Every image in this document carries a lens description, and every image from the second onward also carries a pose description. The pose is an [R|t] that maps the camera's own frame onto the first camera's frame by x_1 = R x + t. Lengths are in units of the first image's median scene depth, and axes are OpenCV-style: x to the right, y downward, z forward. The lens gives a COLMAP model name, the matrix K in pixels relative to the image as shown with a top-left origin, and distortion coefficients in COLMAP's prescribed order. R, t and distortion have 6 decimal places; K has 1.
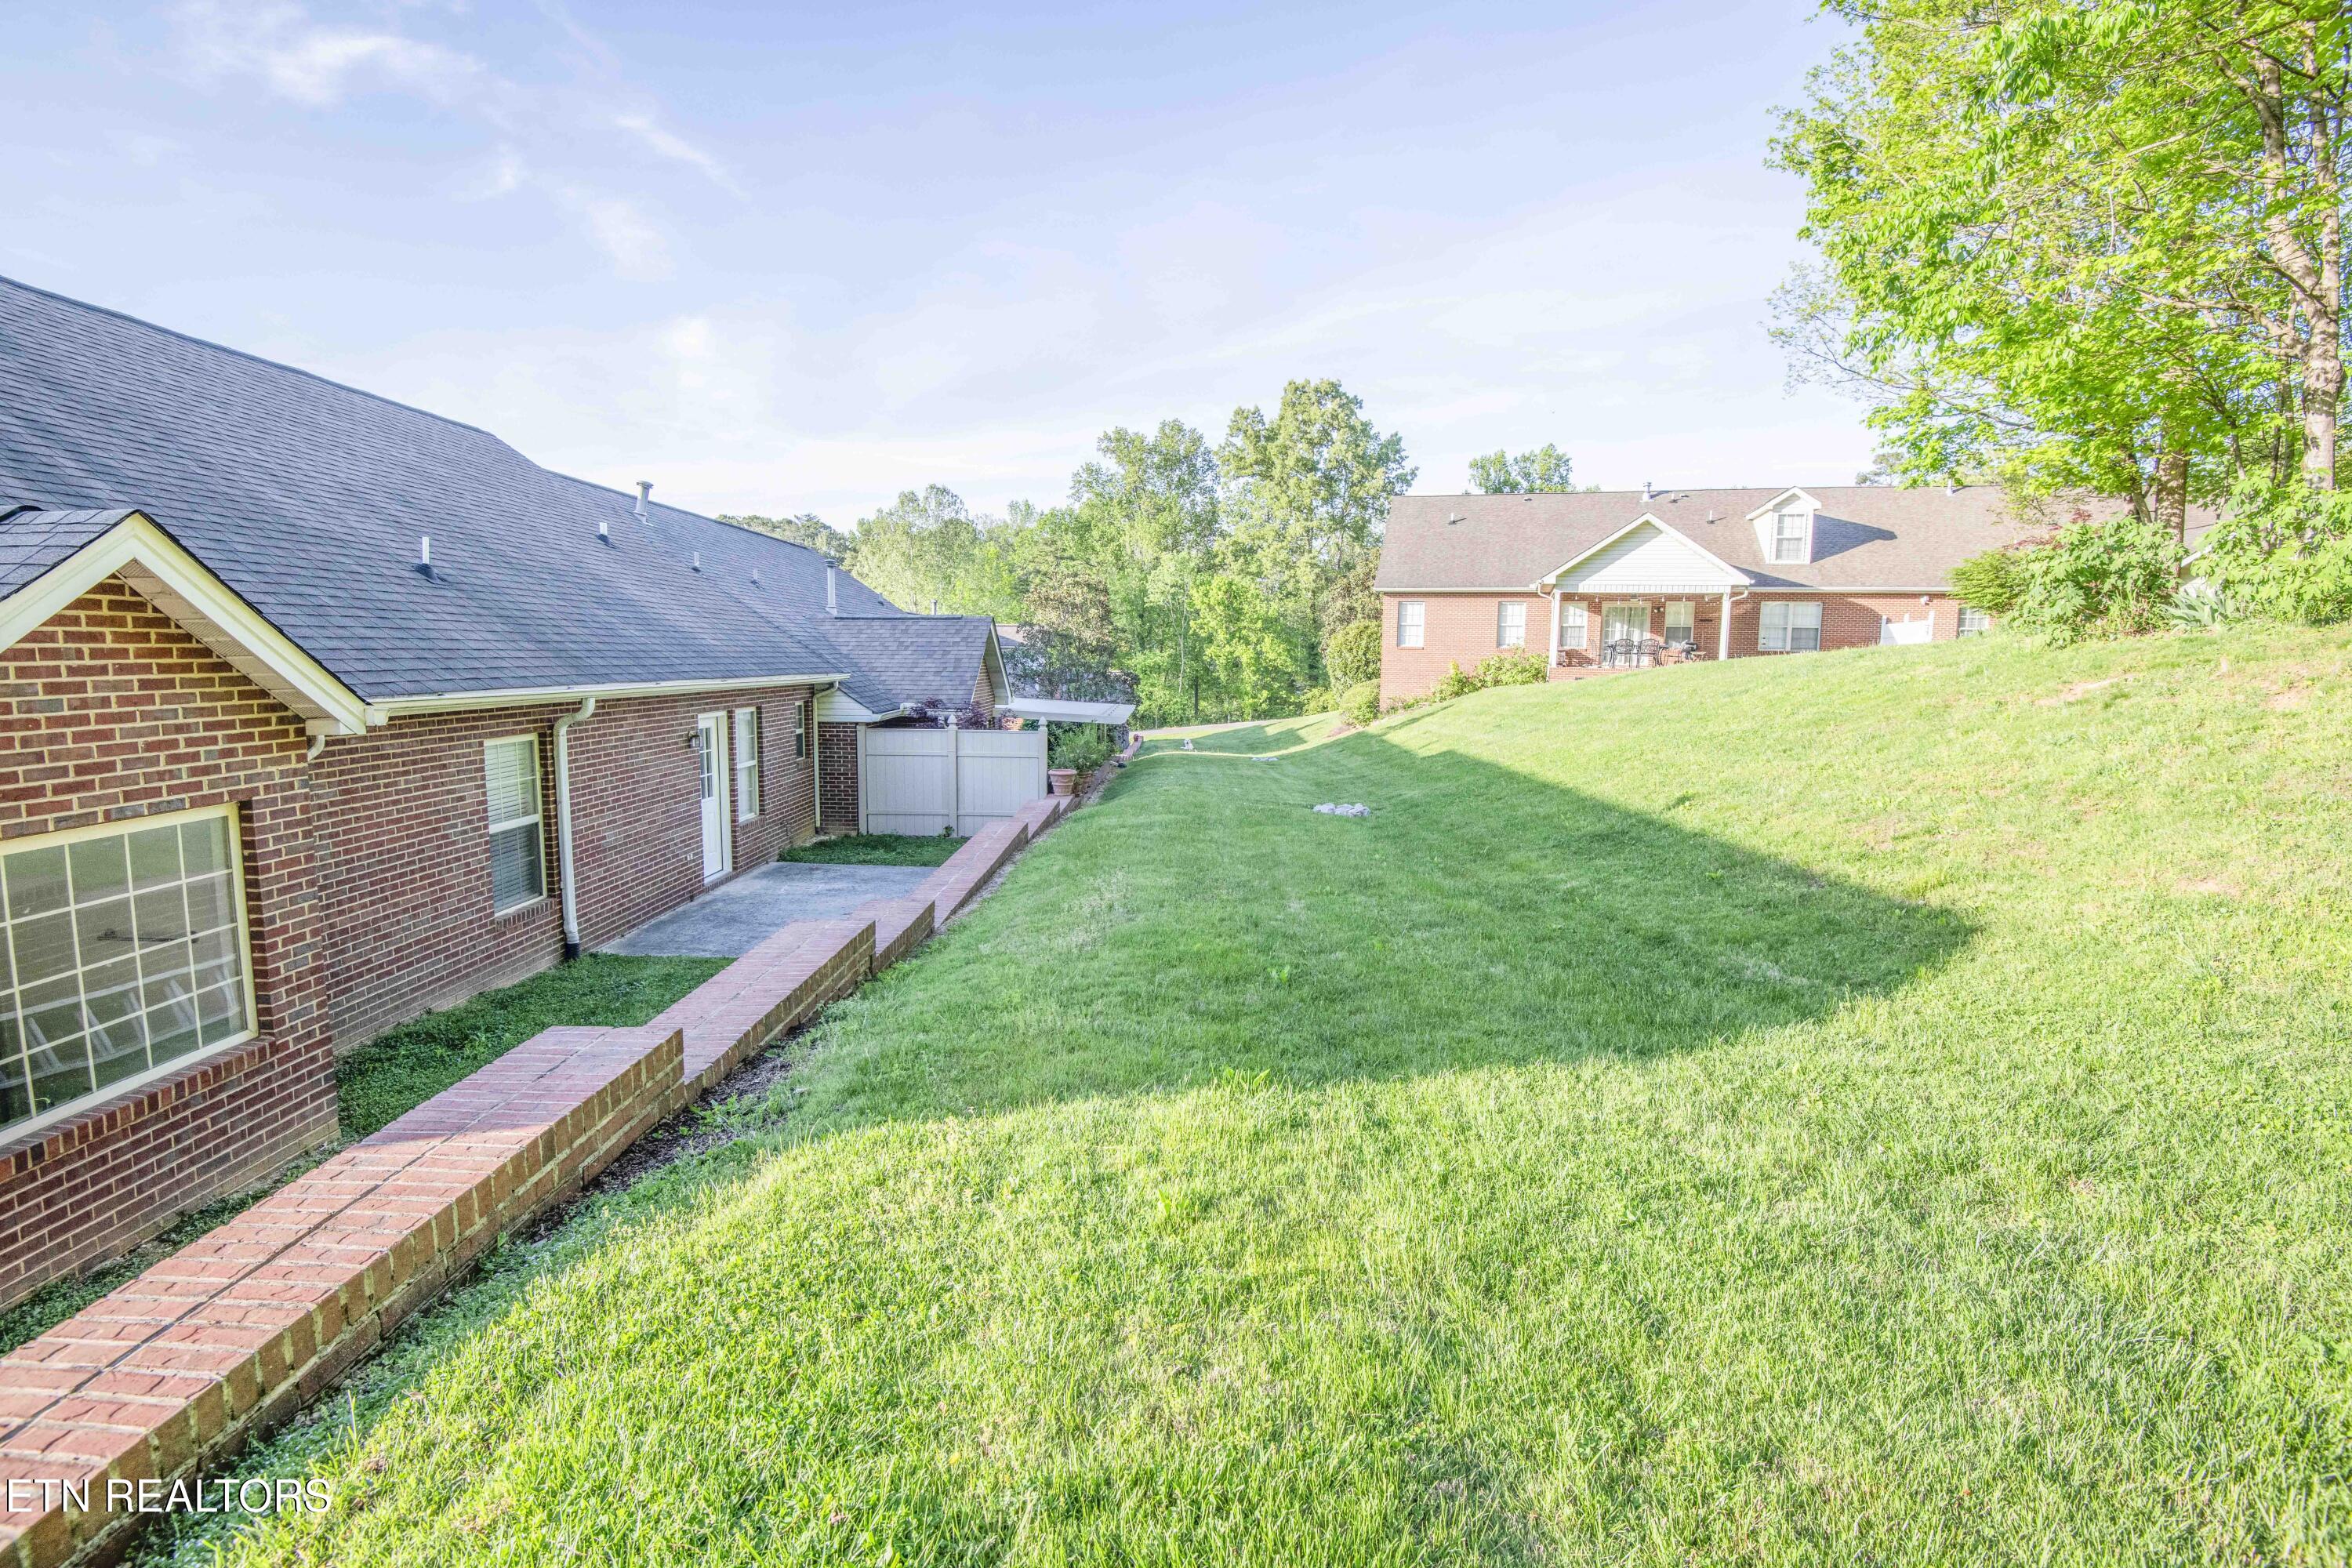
lens RADIAL K [[1084.8, 0, 1184.7], [0, 1084.8, 785.7], [0, 0, 1]] dist [-0.008510, -0.023212]
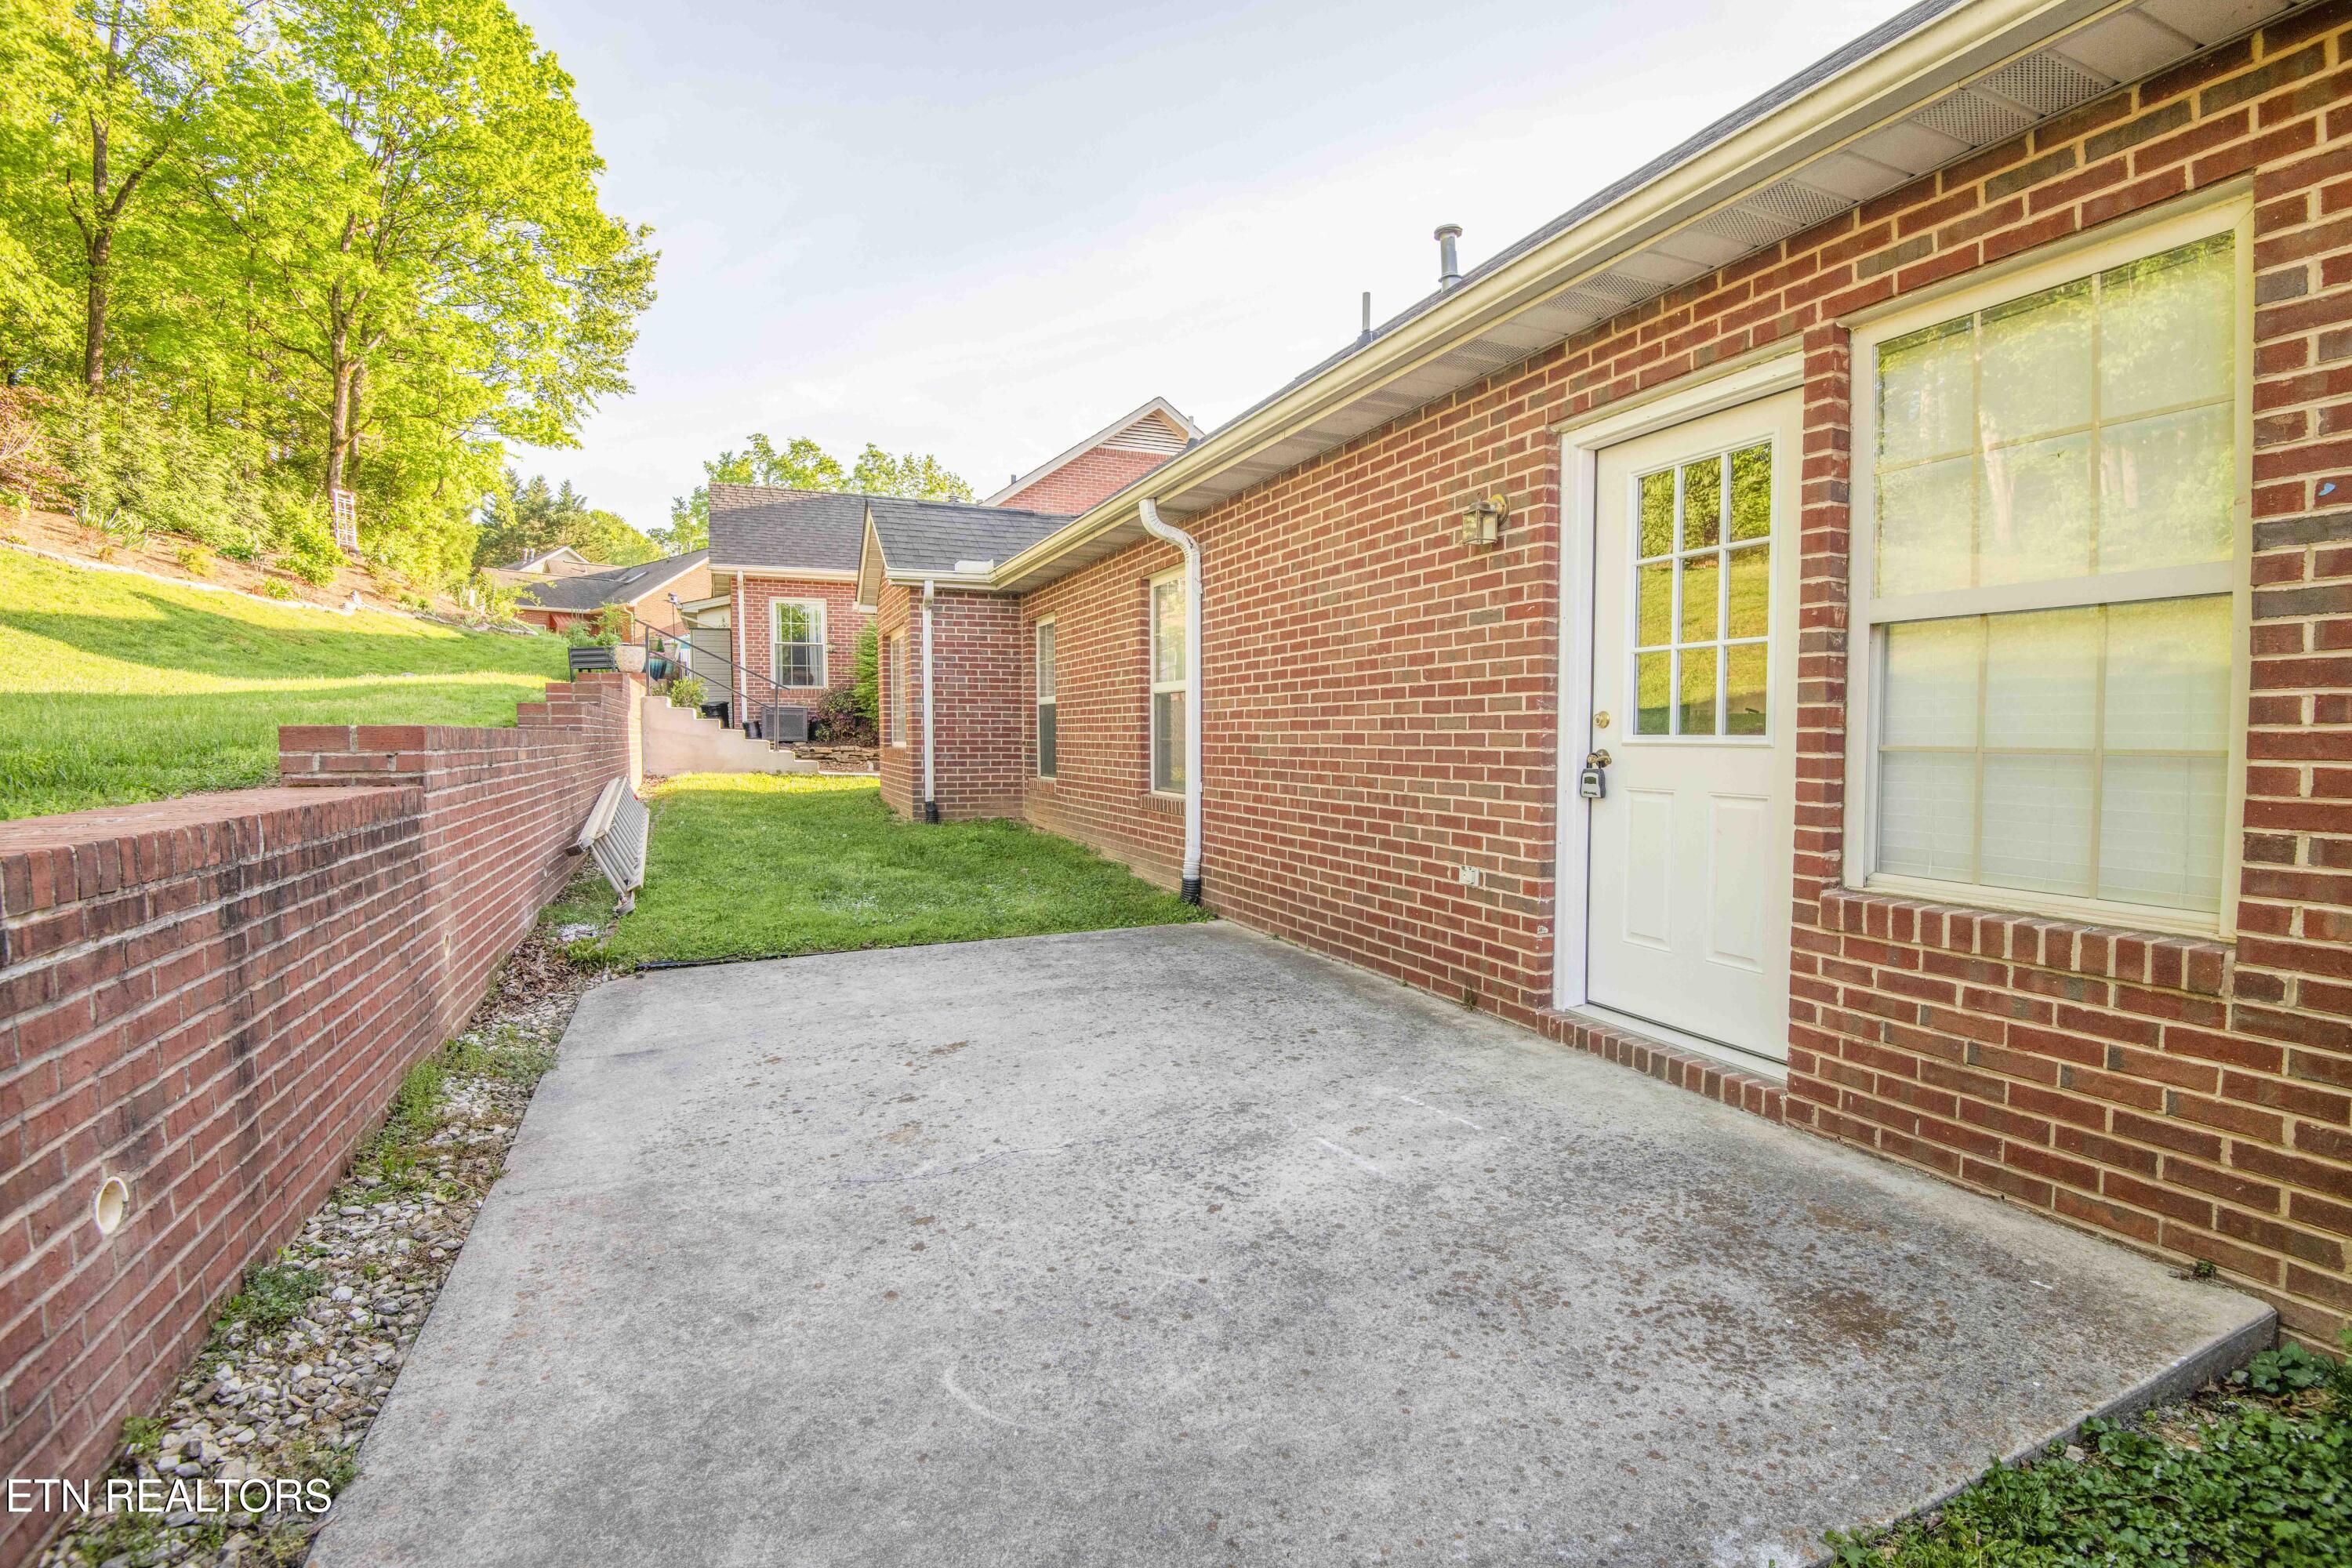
lens RADIAL K [[1084.8, 0, 1184.7], [0, 1084.8, 785.7], [0, 0, 1]] dist [-0.008510, -0.023212]
pose [[-0.925097, 0.010798, -0.379578, -0.224467], [-0.050006, 0.987426, 0.149963, -0.006698], [0.376425, 0.157711, -0.912925, 1.134573]]
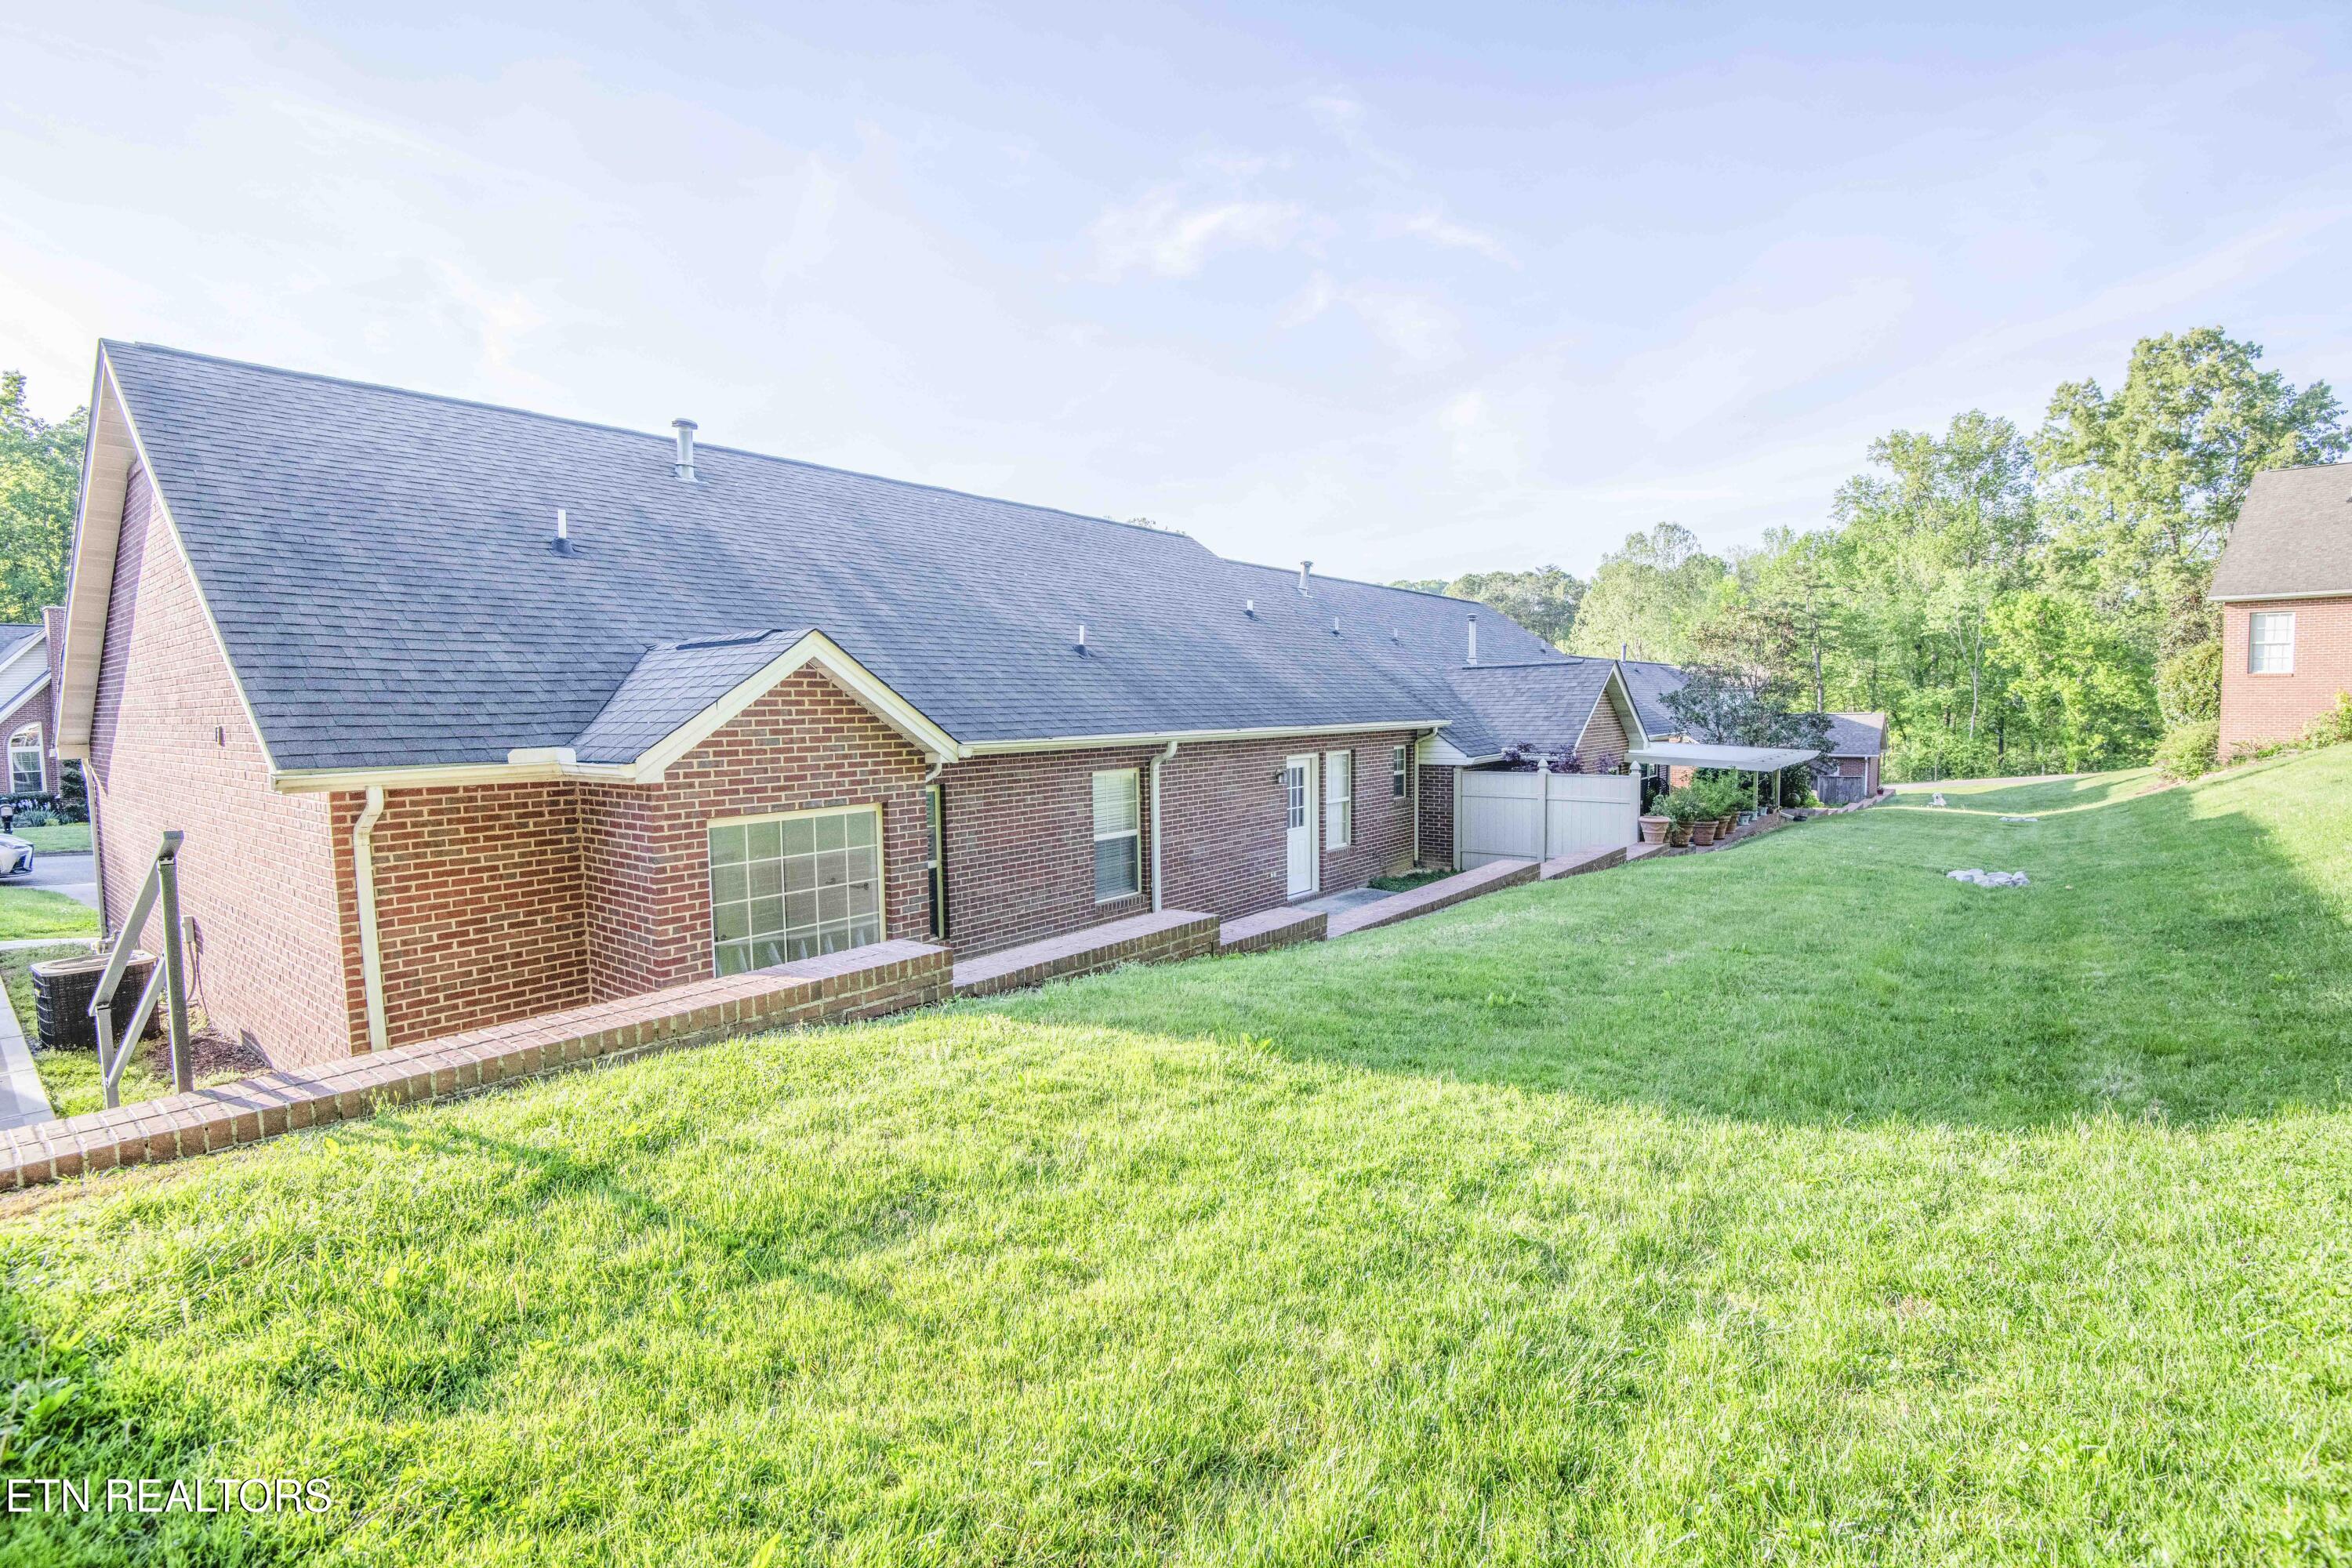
lens RADIAL K [[1084.8, 0, 1184.7], [0, 1084.8, 785.7], [0, 0, 1]] dist [-0.008510, -0.023212]
pose [[0.785886, 0.020700, -0.618025, 0.182137], [-0.047716, 0.998490, -0.027233, 0.004460], [0.616528, 0.050892, 0.785686, -0.004732]]
